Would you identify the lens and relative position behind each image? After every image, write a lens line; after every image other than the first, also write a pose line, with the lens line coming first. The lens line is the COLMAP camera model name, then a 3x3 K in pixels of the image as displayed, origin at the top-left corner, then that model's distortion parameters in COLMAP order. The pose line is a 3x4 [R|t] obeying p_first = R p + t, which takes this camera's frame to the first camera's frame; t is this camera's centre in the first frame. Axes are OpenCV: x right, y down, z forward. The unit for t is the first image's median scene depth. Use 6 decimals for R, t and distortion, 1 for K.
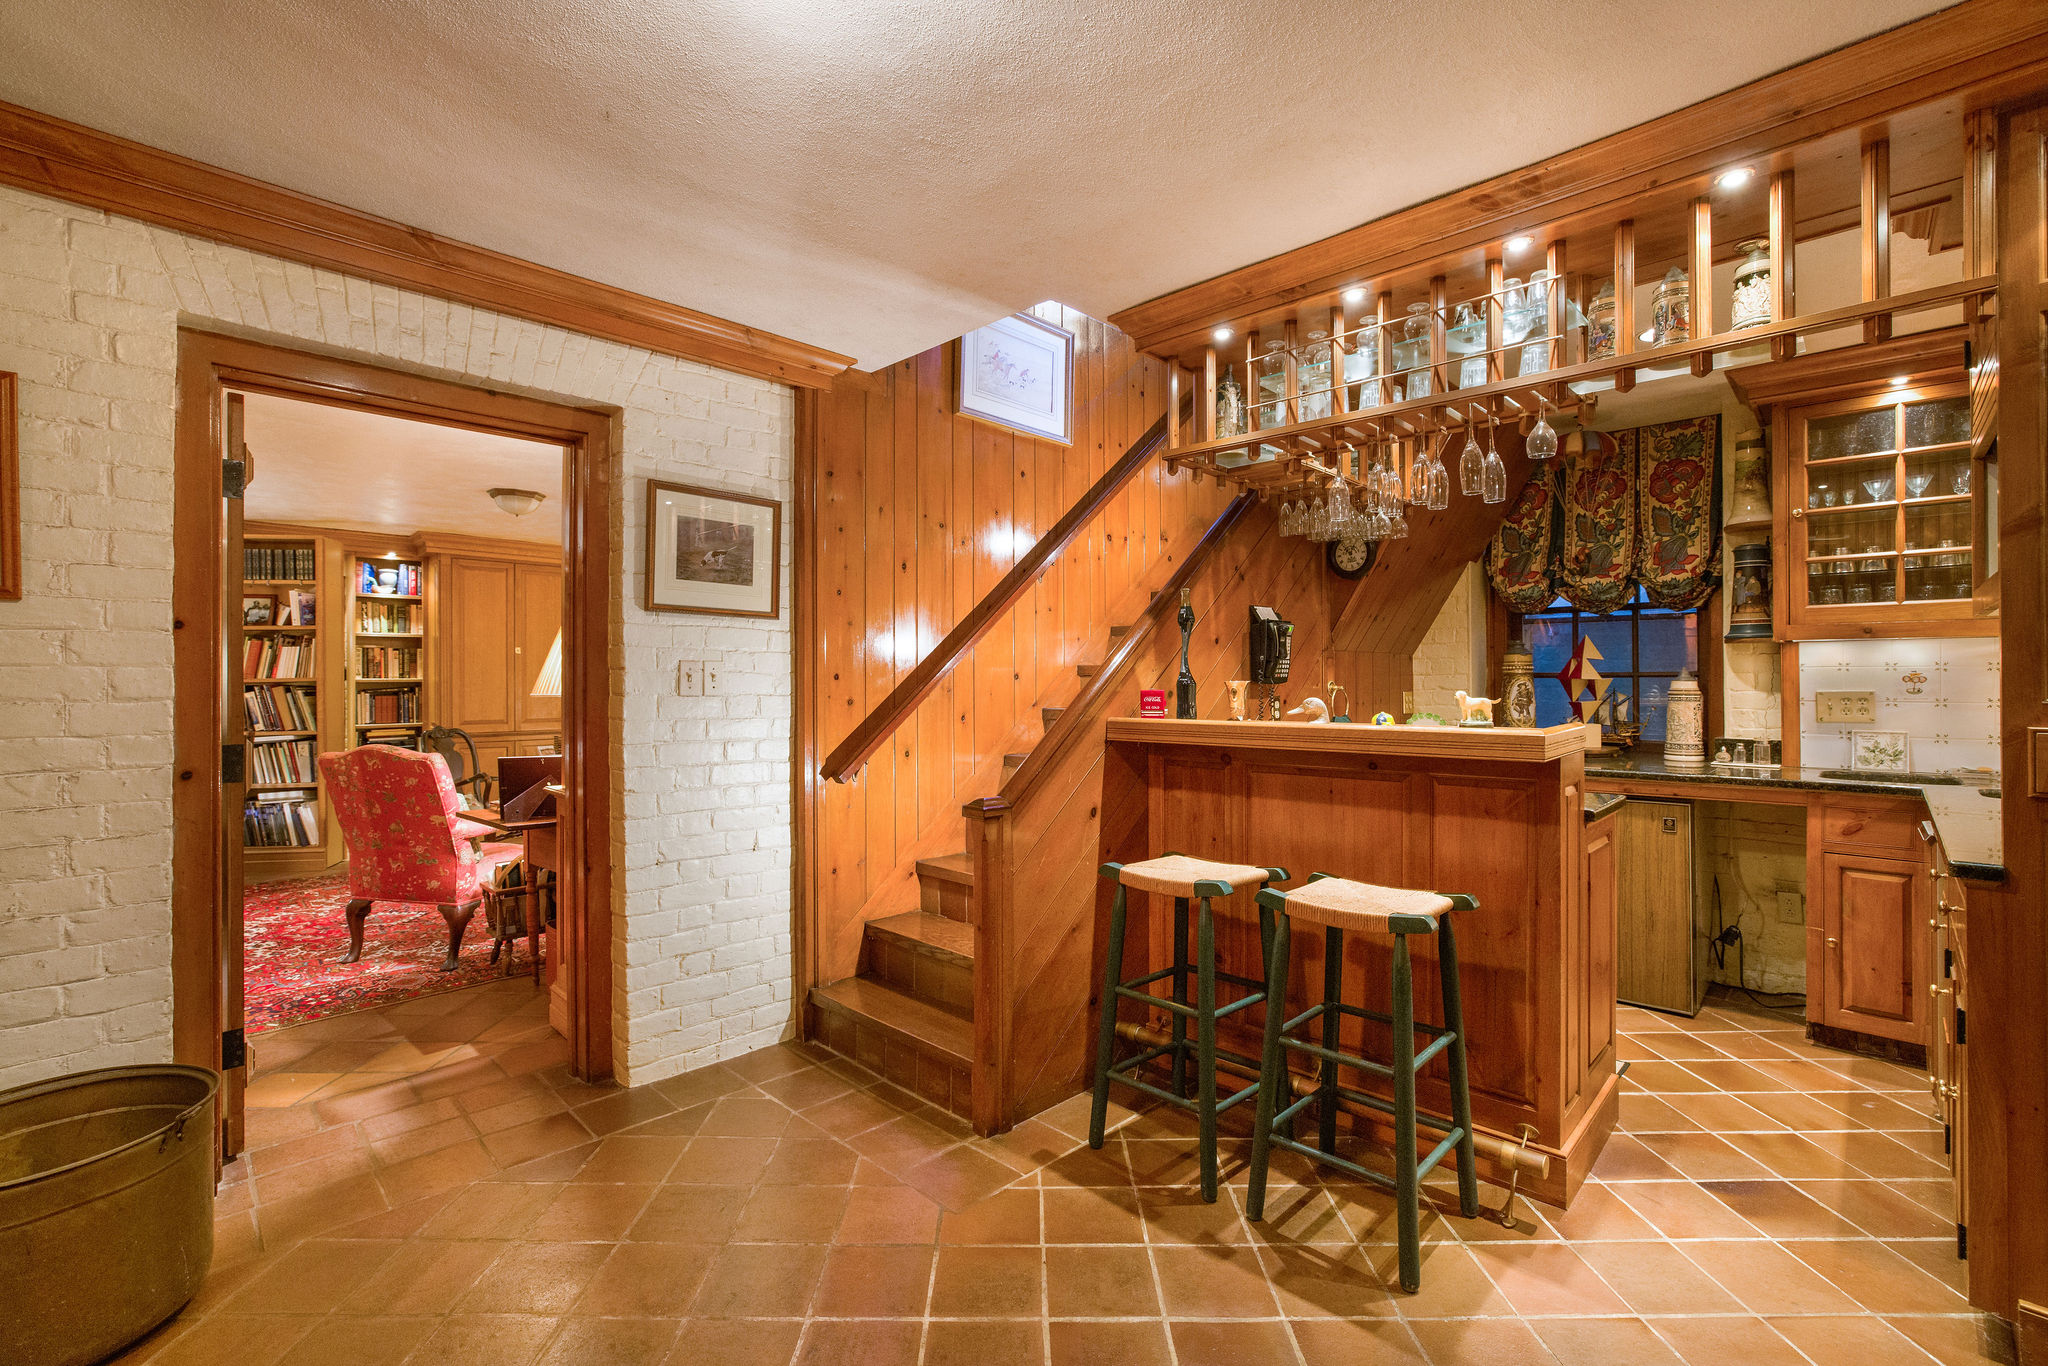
lens RADIAL K [[887.2, 0, 1024.0], [0, 887.2, 683.0], [0, 0, 1]] dist [-0.052648, 0.024649]
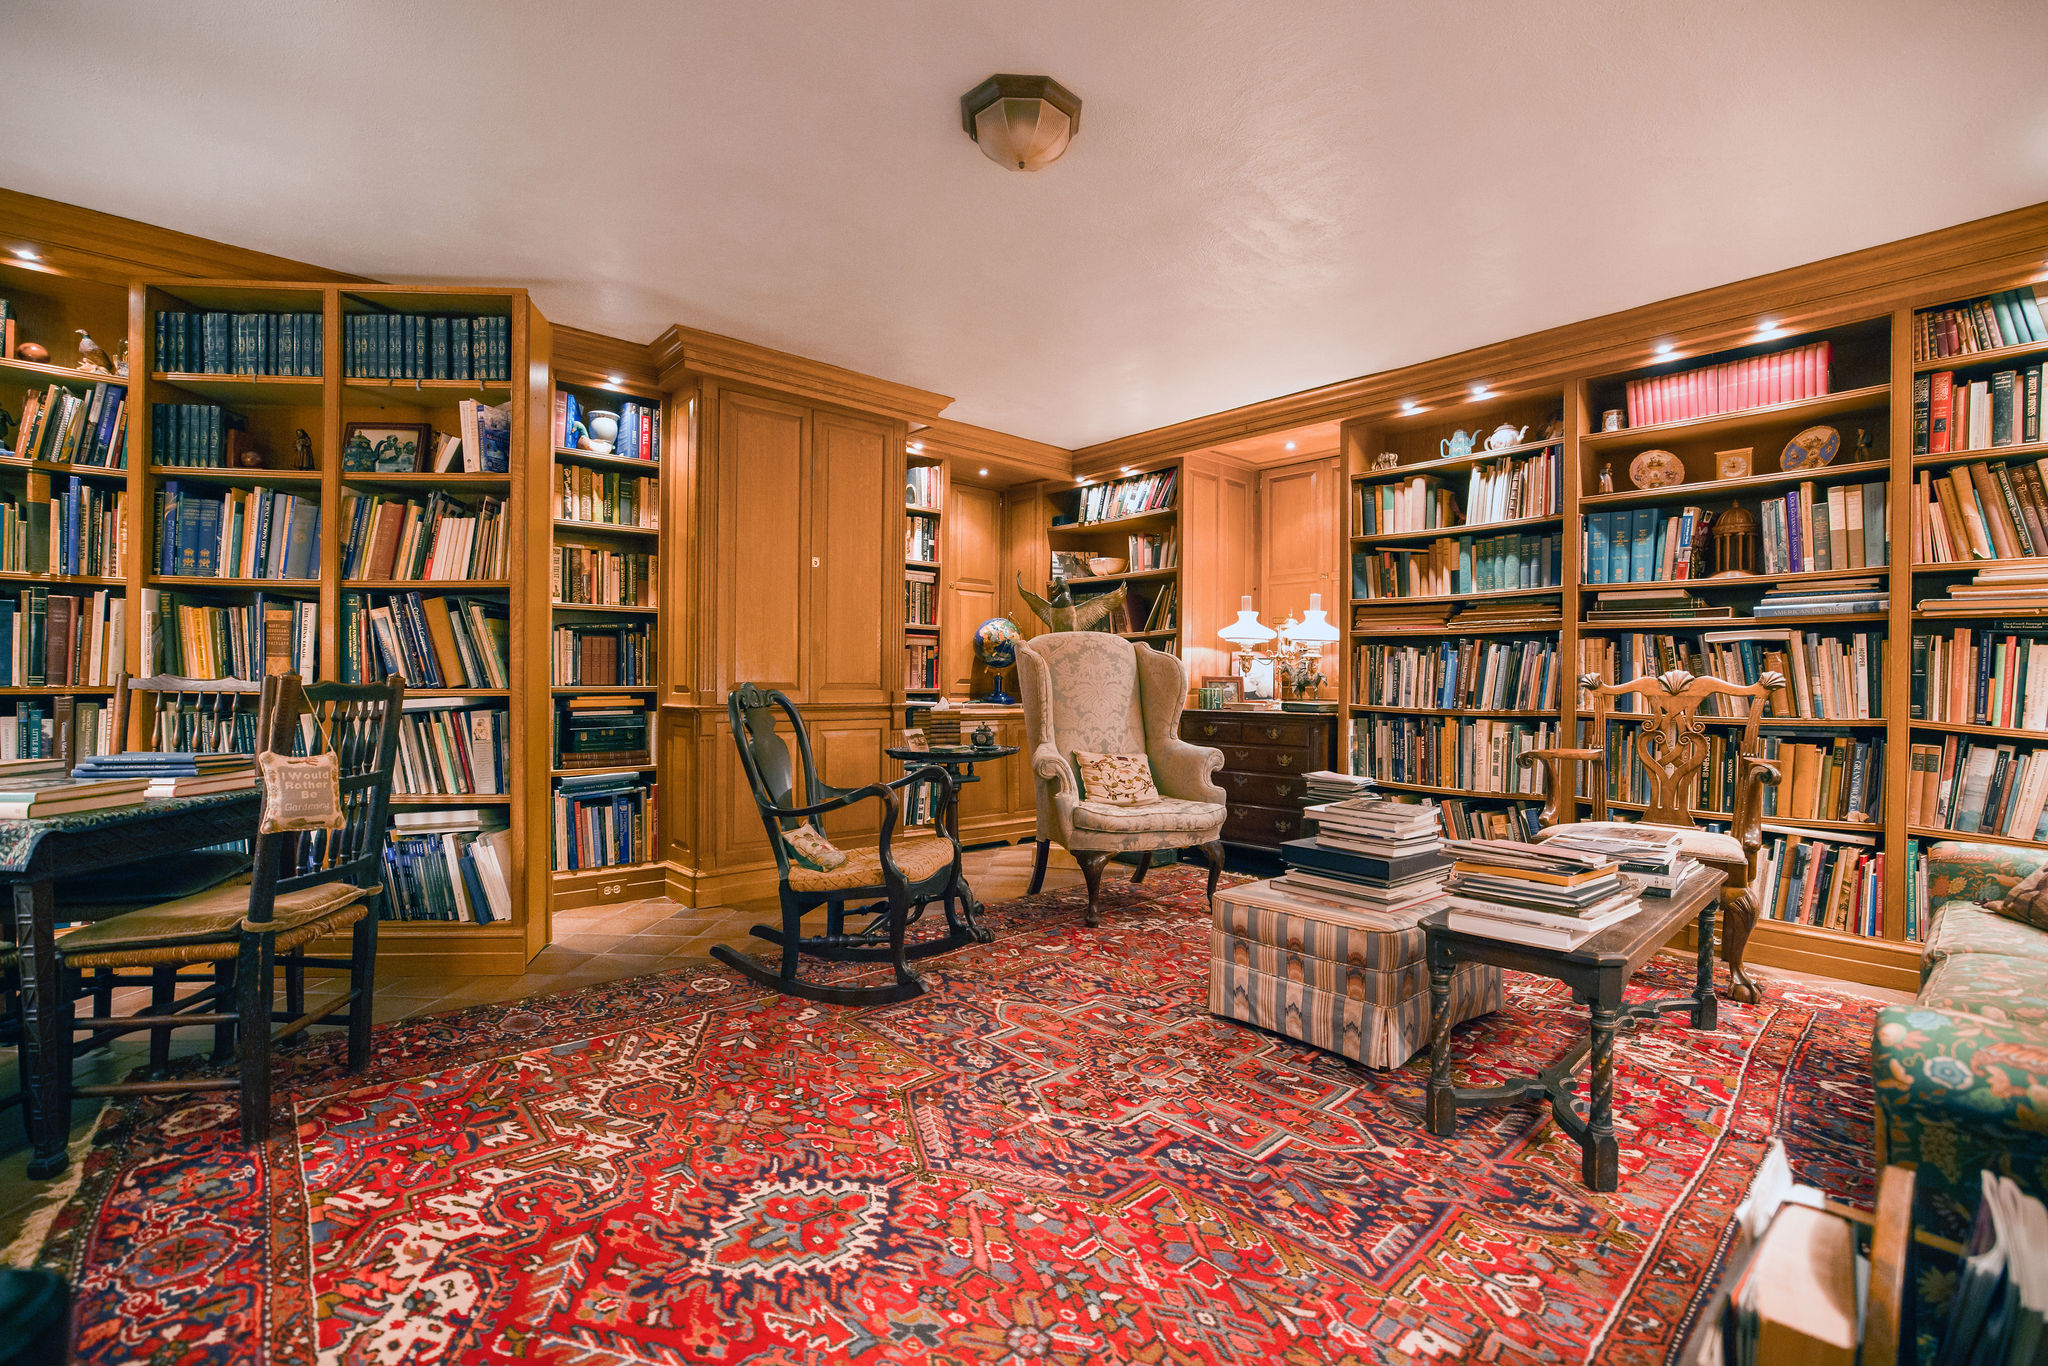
lens RADIAL K [[887.2, 0, 1024.0], [0, 887.2, 683.0], [0, 0, 1]] dist [-0.052648, 0.024649]
pose [[0.998047, 0.011775, -0.061355, -0.486032], [-0.011393, 0.999913, 0.006572, 0.044378], [0.061427, -0.005860, 0.998094, 0.514672]]
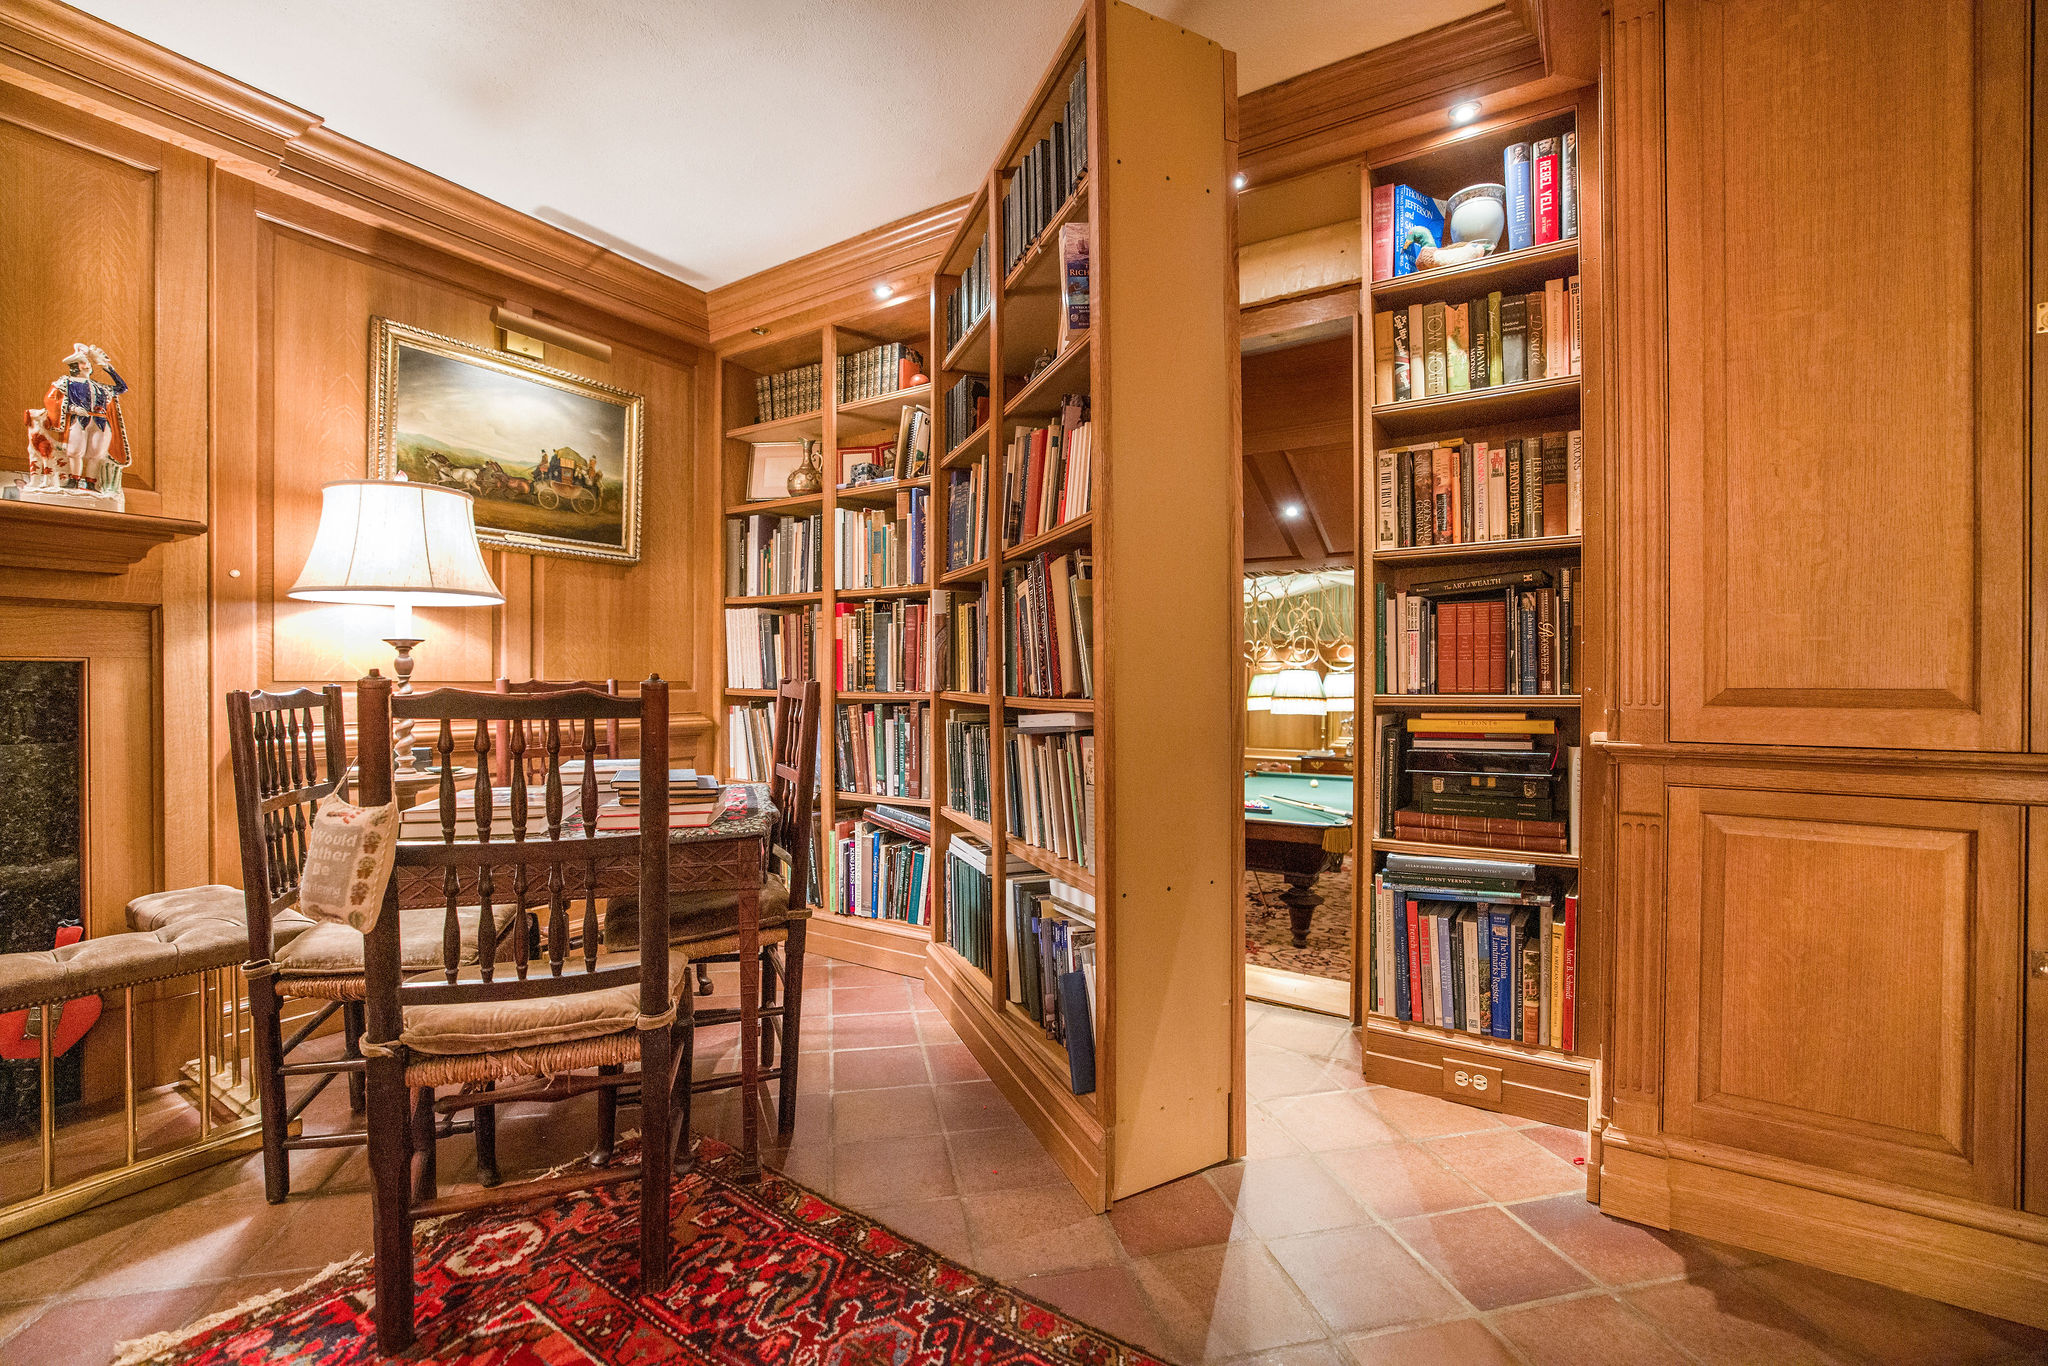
lens RADIAL K [[887.2, 0, 1024.0], [0, 887.2, 683.0], [0, 0, 1]] dist [-0.052648, 0.024649]
pose [[0.206318, 0.009168, -0.978442, -0.532570], [0.005230, 0.999931, 0.010472, 0.045433], [0.978471, -0.007278, 0.206256, 0.896394]]
